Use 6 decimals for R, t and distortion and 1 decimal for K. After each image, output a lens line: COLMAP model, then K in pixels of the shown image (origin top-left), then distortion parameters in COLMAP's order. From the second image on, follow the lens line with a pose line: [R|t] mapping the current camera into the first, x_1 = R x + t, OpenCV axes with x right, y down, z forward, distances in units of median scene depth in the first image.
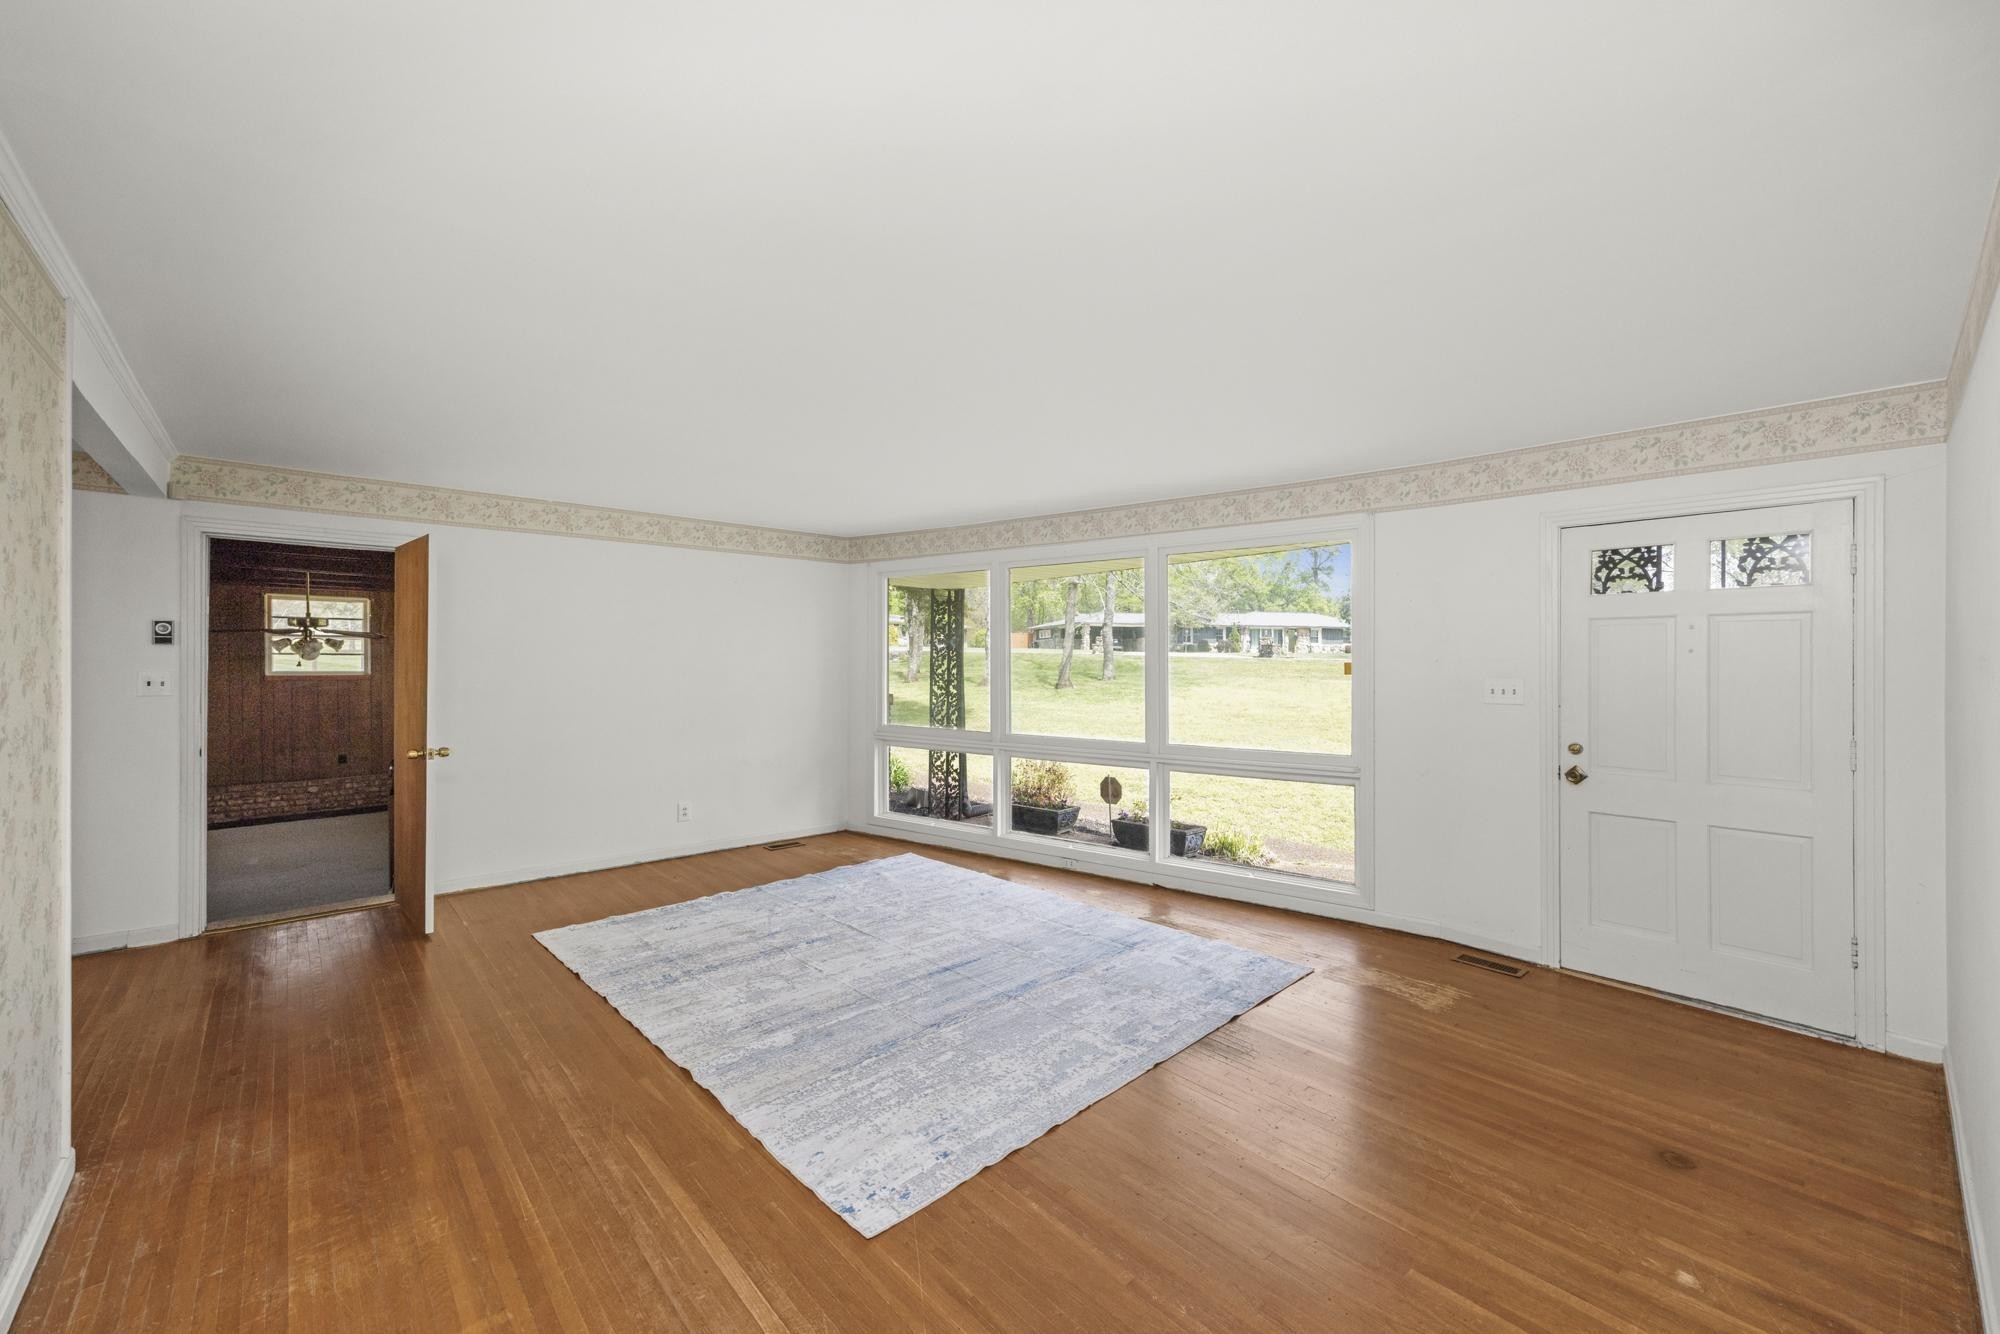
lens RADIAL K [[791.7, 0, 1017.4], [0, 791.7, 660.6], [0, 0, 1]] dist [0.007143, 0.000186]
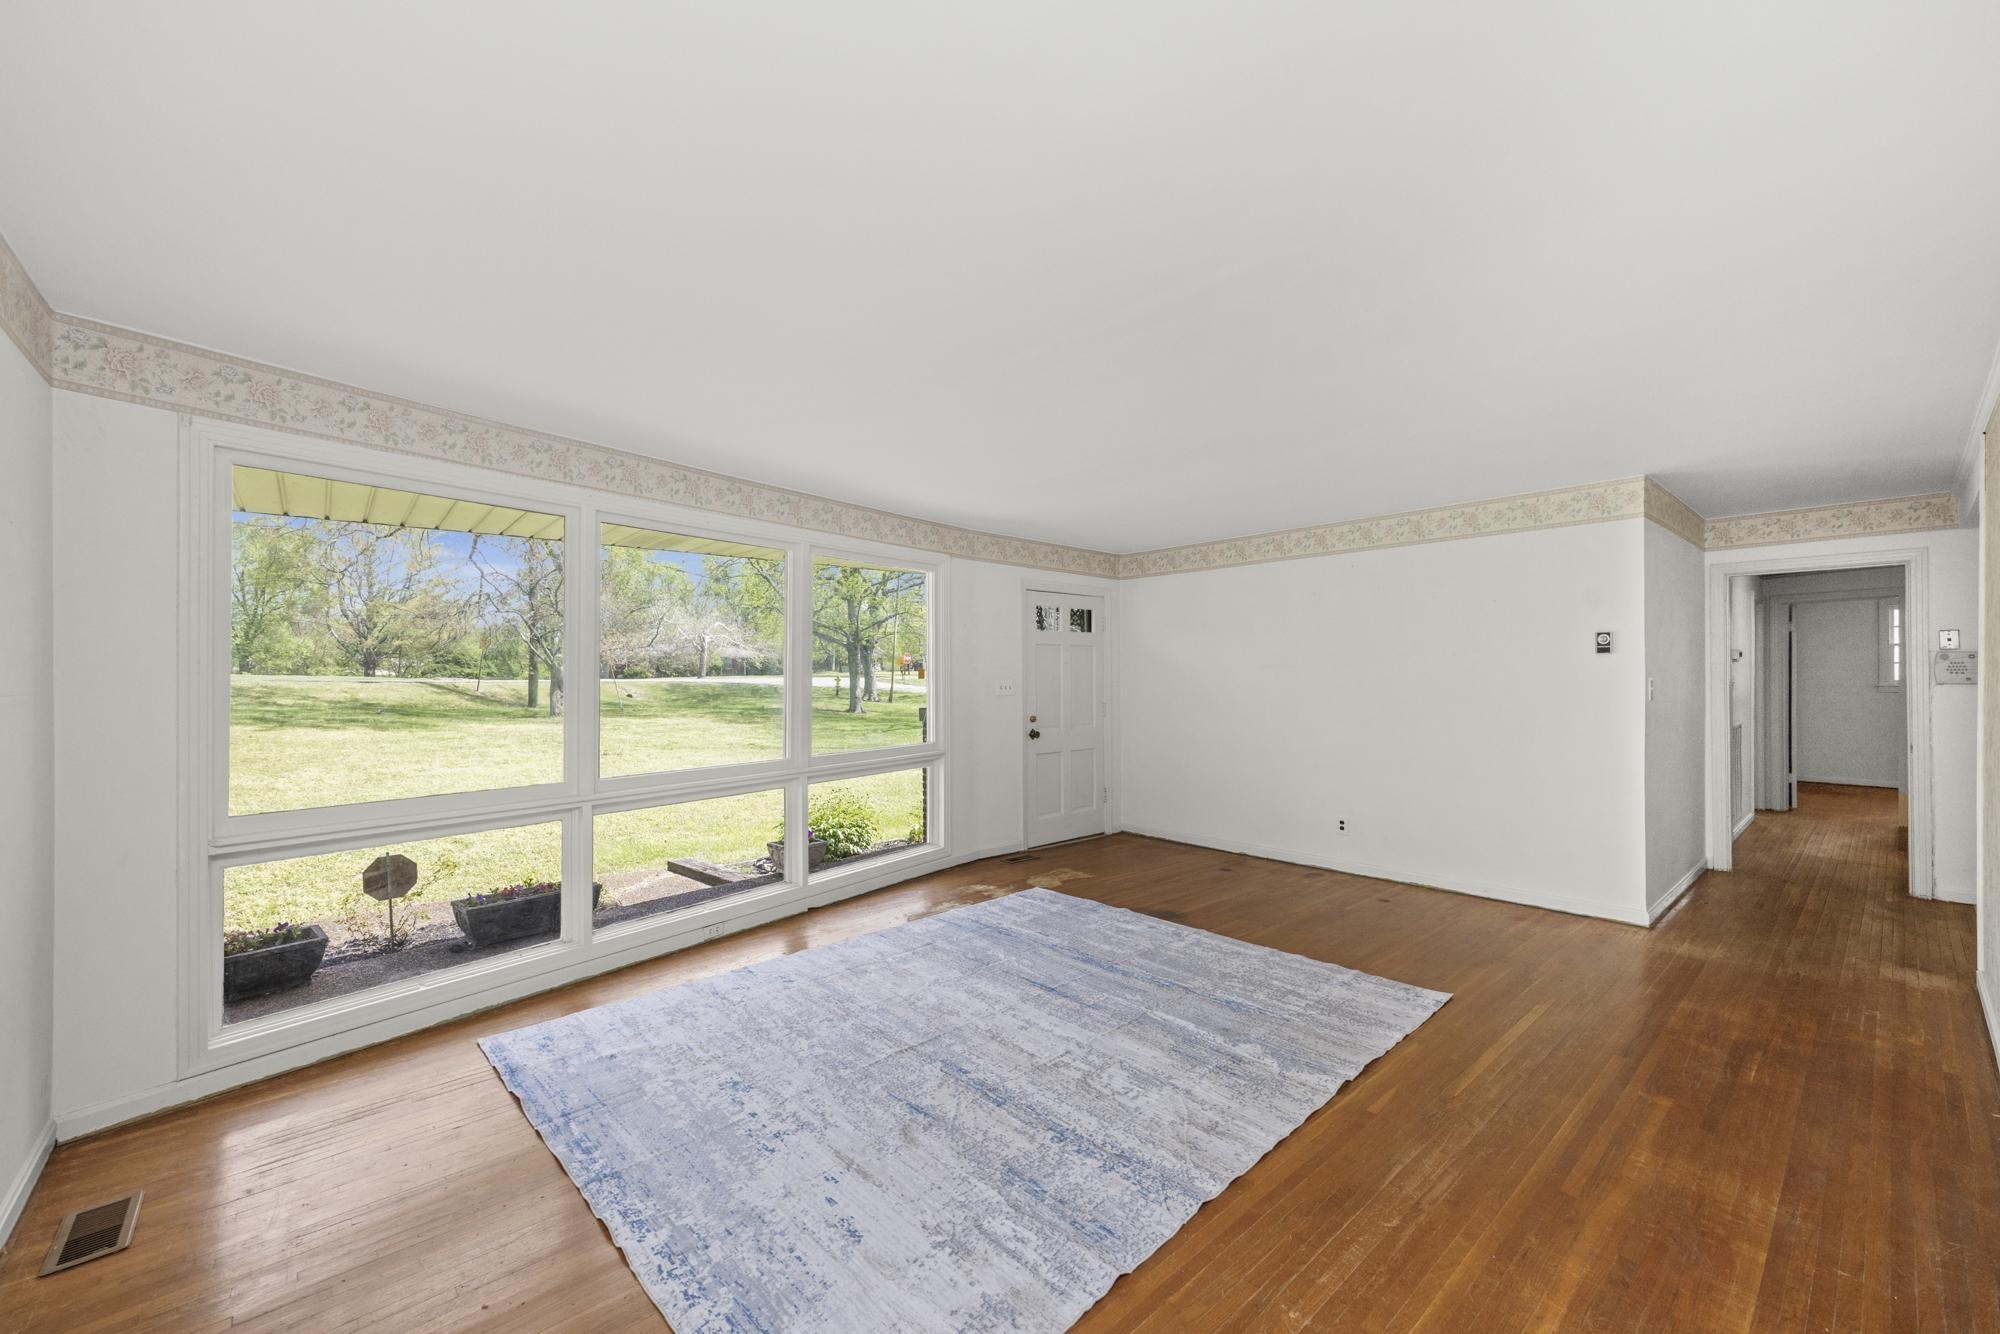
lens RADIAL K [[791.7, 0, 1017.4], [0, 791.7, 660.6], [0, 0, 1]] dist [0.007143, 0.000186]
pose [[0.004913, 0.019453, 0.999799, -1.118903], [0.003785, 0.999803, -0.019472, 0.019234], [-0.999981, 0.003880, 0.004839, 1.121111]]
